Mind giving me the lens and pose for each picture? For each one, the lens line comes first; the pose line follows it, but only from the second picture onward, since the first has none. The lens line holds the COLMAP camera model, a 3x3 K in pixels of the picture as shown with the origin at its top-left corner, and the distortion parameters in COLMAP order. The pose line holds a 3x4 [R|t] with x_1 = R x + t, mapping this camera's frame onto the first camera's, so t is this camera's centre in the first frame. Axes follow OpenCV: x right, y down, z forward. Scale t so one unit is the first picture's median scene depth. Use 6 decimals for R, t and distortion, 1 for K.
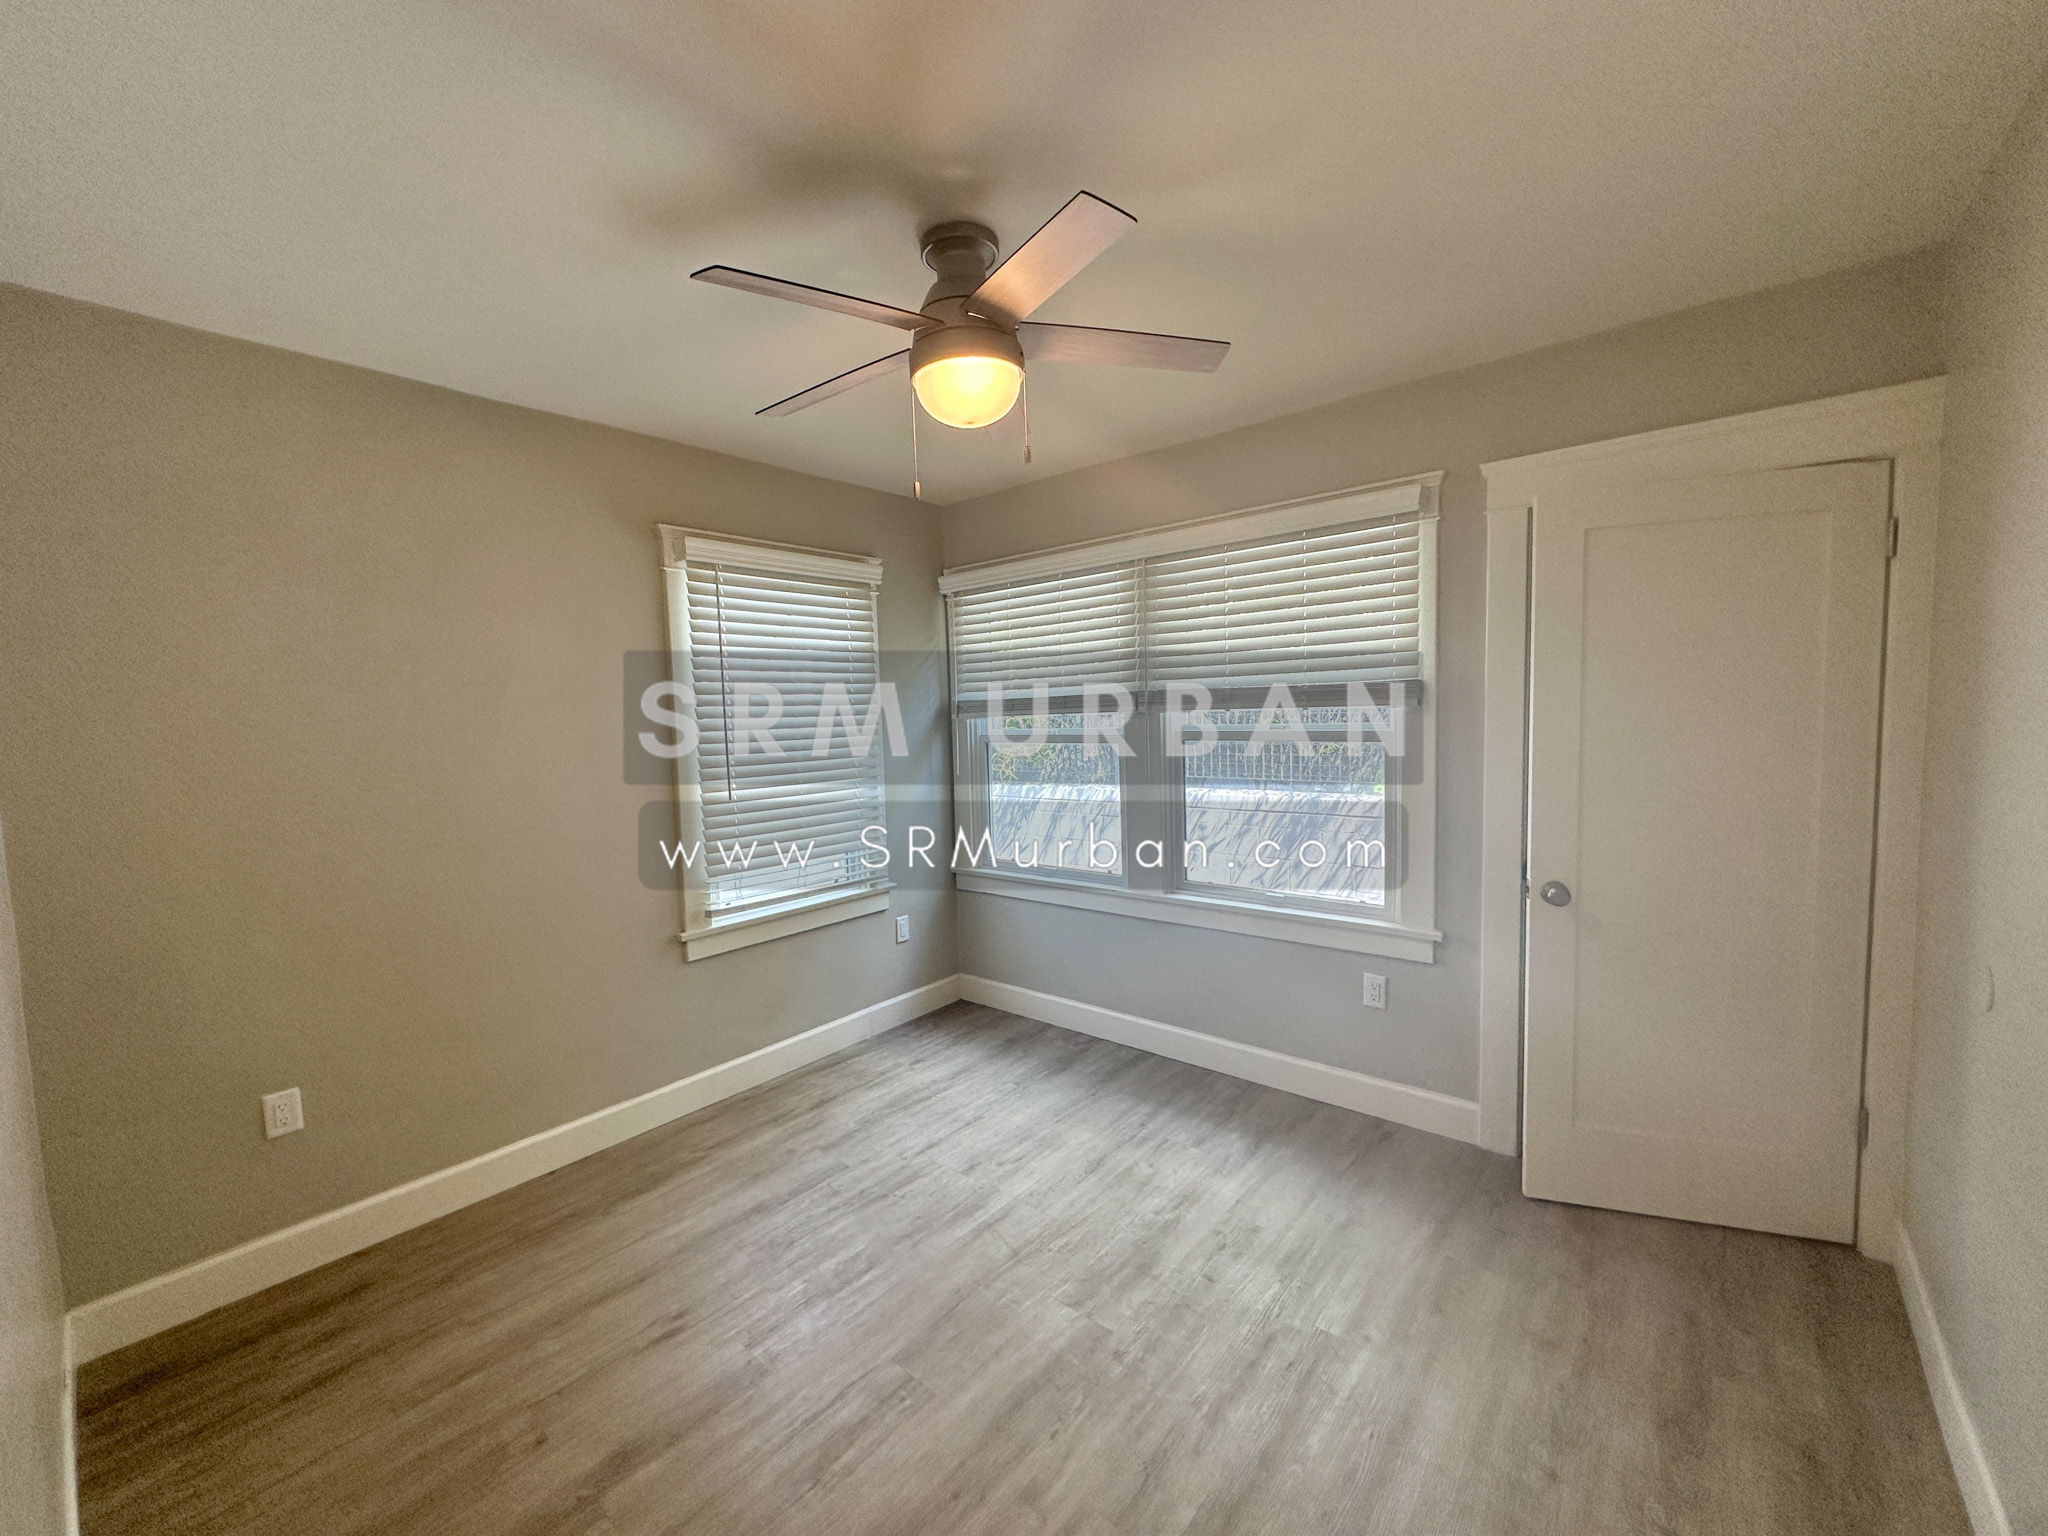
lens RADIAL K [[818.3, 0, 1024.0], [0, 818.3, 768.0], [0, 0, 1]] dist [-0.000488, -0.000347]
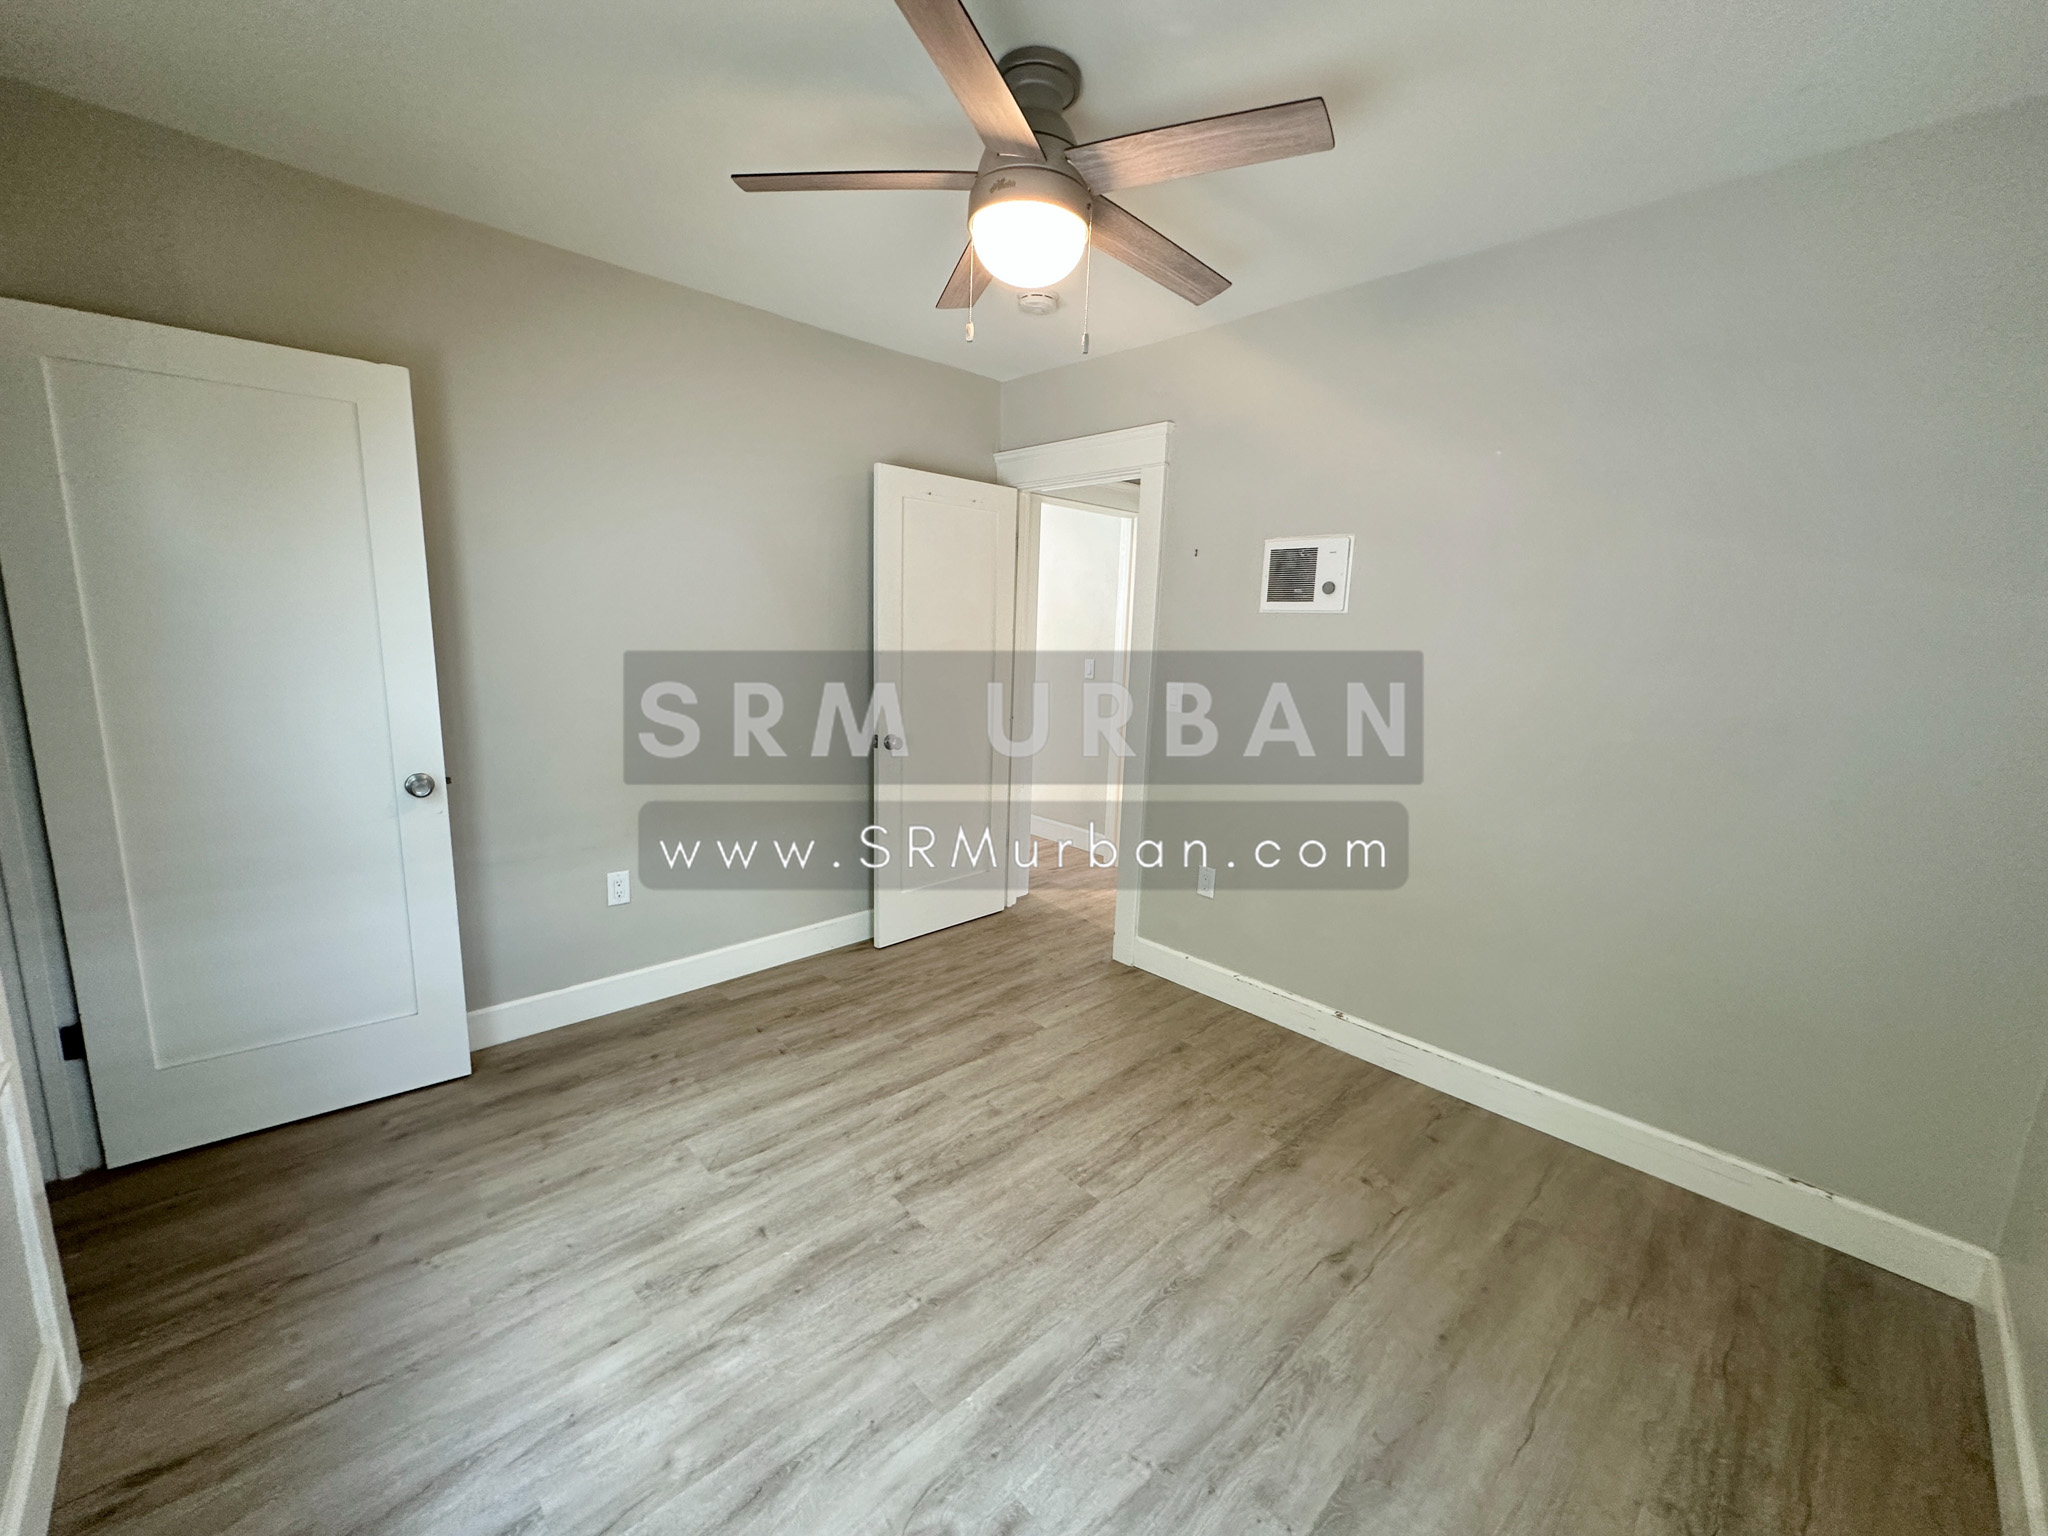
lens RADIAL K [[818.3, 0, 1024.0], [0, 818.3, 768.0], [0, 0, 1]] dist [-0.000488, -0.000347]
pose [[-0.994281, -0.021308, 0.104649, -0.150223], [0.004478, 0.970715, 0.240192, -0.091878], [-0.106703, 0.239287, -0.965068, 1.765466]]
